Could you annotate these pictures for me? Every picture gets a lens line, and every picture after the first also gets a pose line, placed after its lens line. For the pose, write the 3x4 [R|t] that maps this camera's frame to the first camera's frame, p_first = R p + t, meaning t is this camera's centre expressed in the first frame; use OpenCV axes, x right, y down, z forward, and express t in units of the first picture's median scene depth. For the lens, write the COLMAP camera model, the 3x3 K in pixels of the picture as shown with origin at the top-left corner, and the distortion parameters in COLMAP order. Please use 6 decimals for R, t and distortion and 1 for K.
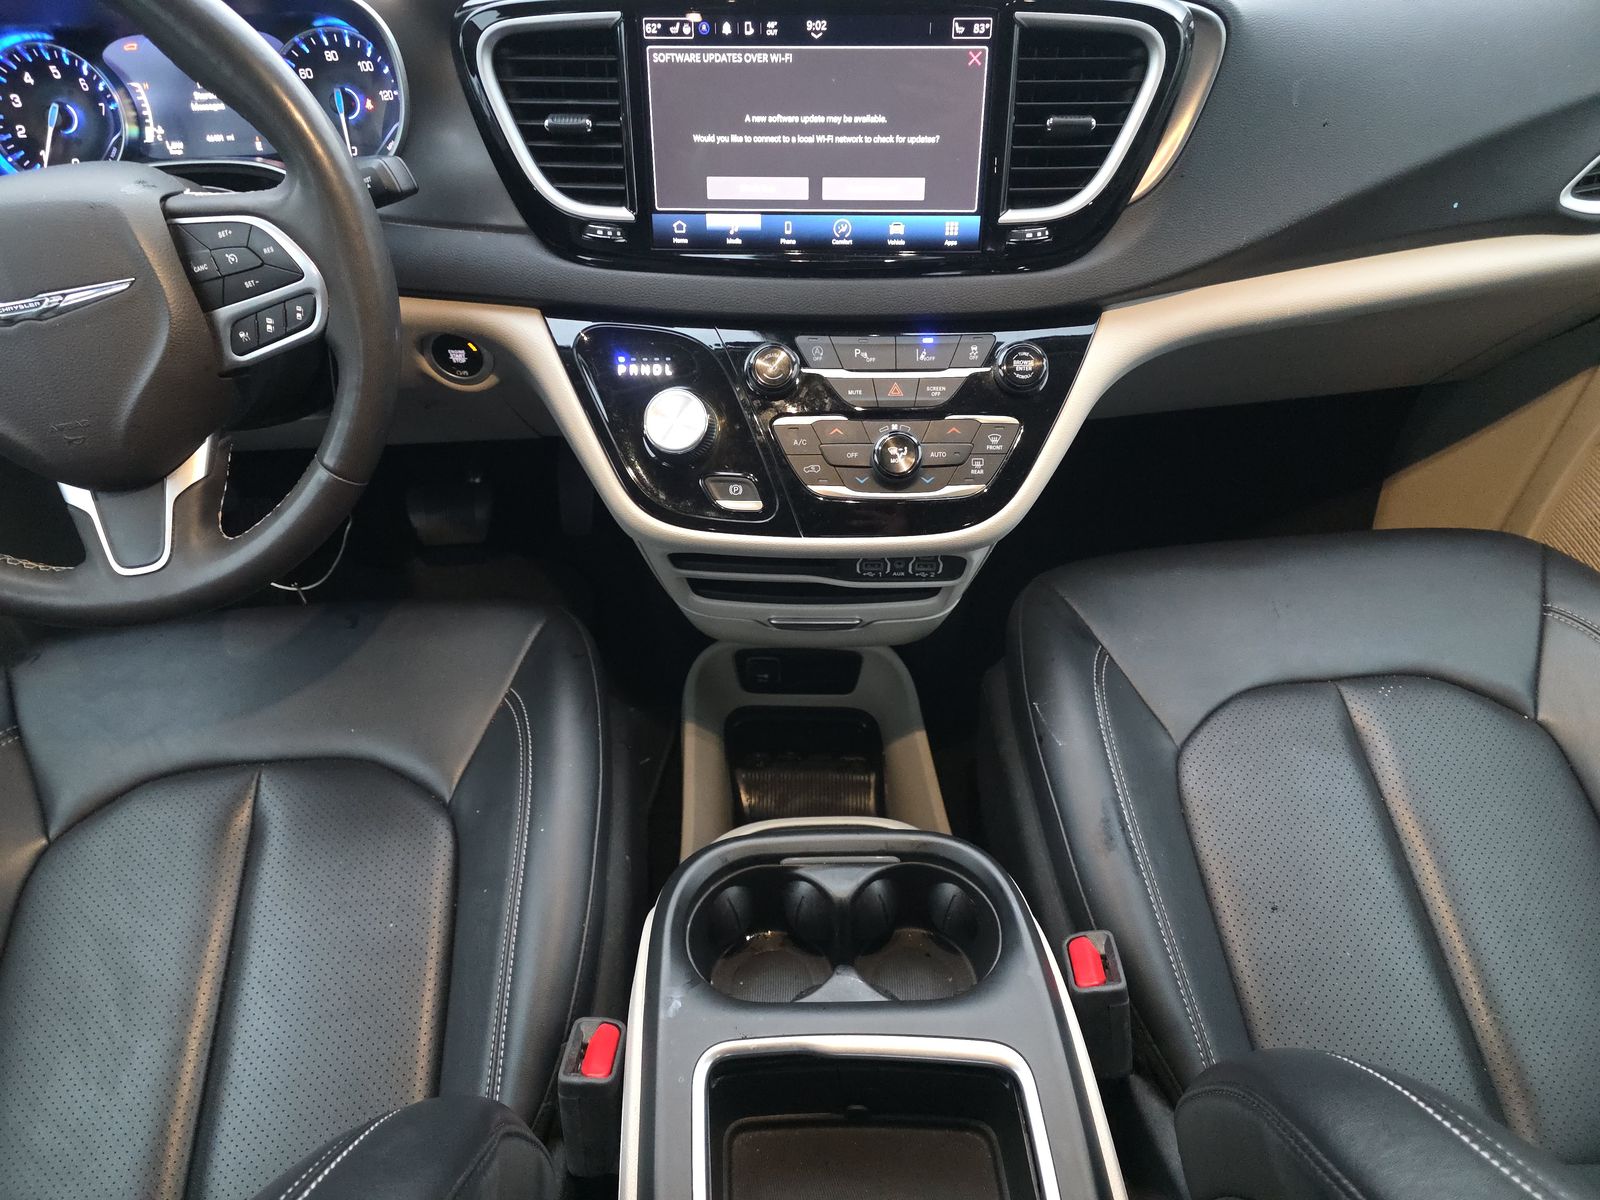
lens RADIAL K [[1154.0, 0, 800.0], [0, 1154.0, 600.0], [0, 0, 1]] dist [0.027820, -0.009543]
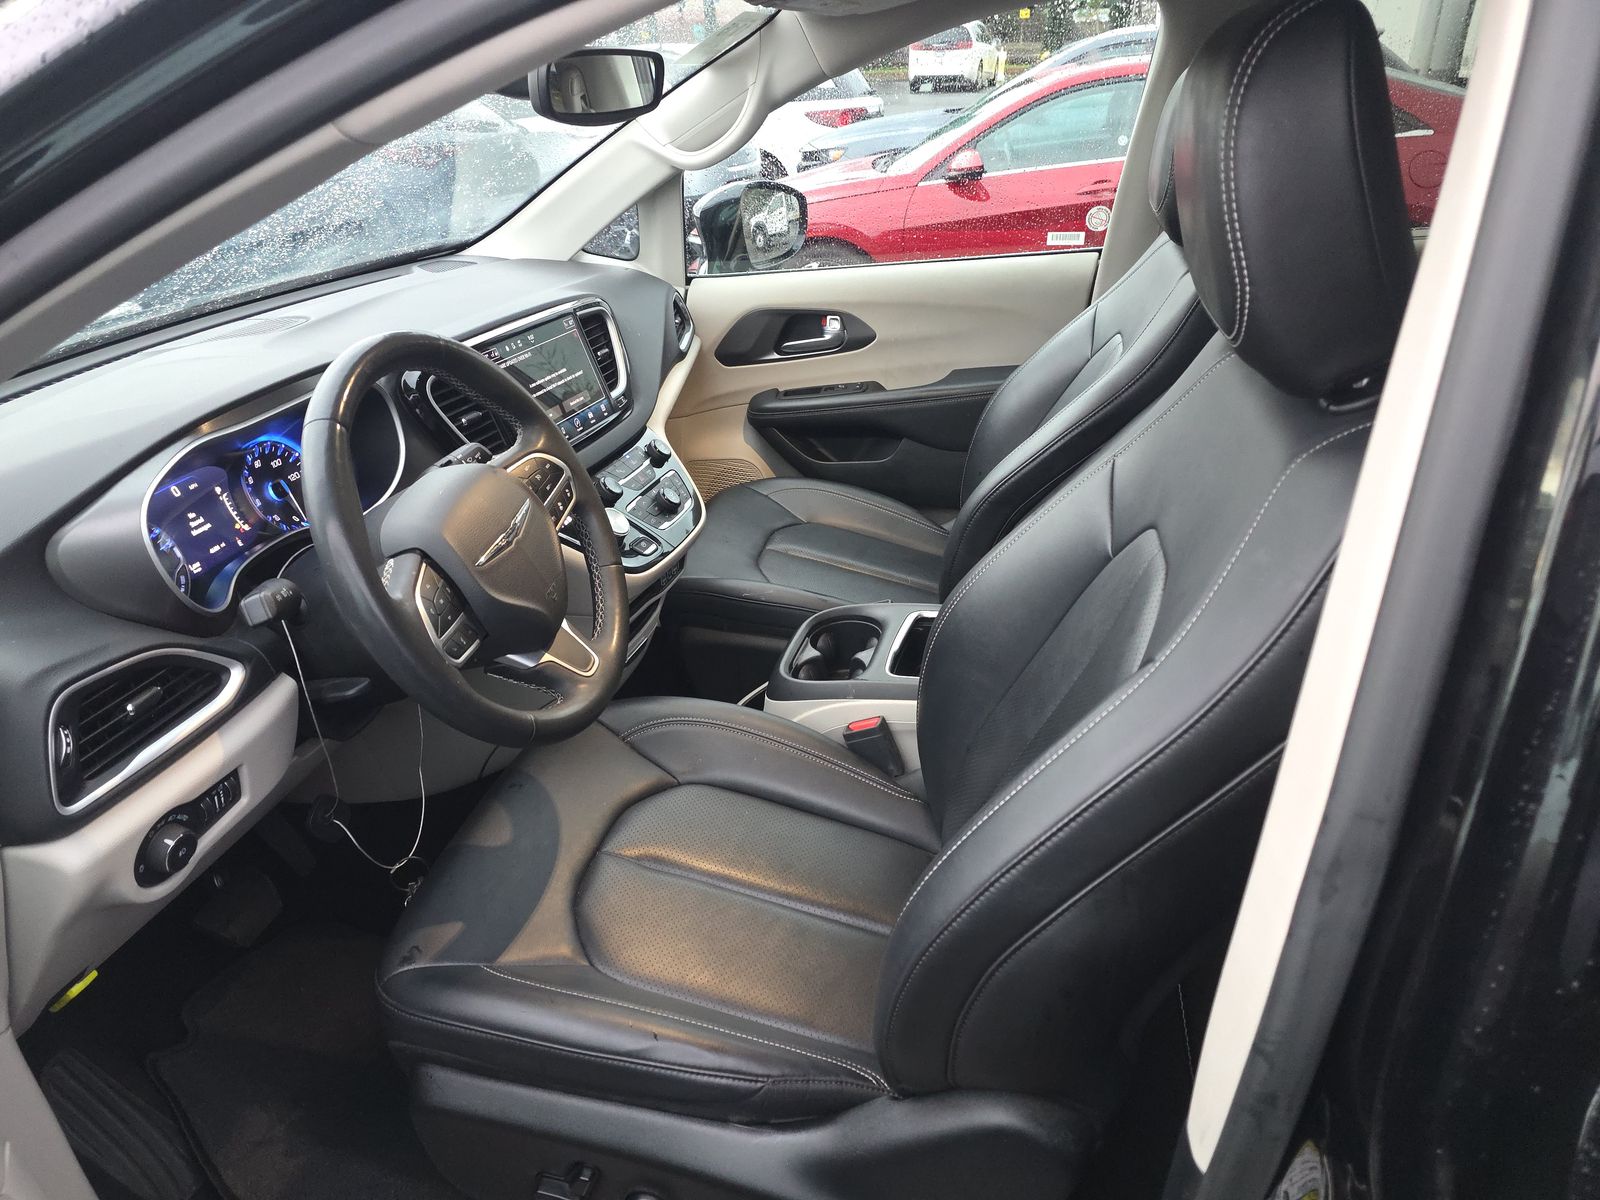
lens RADIAL K [[1139.3, 0, 807.3], [0, 1139.3, 579.9], [0, 0, 1]] dist [0.086687, -0.104449]
pose [[0.245383, -0.380948, 0.891440, -1.662051], [0.693910, 0.711156, 0.112896, -0.076618], [-0.676961, 0.590876, 0.438850, 0.037016]]
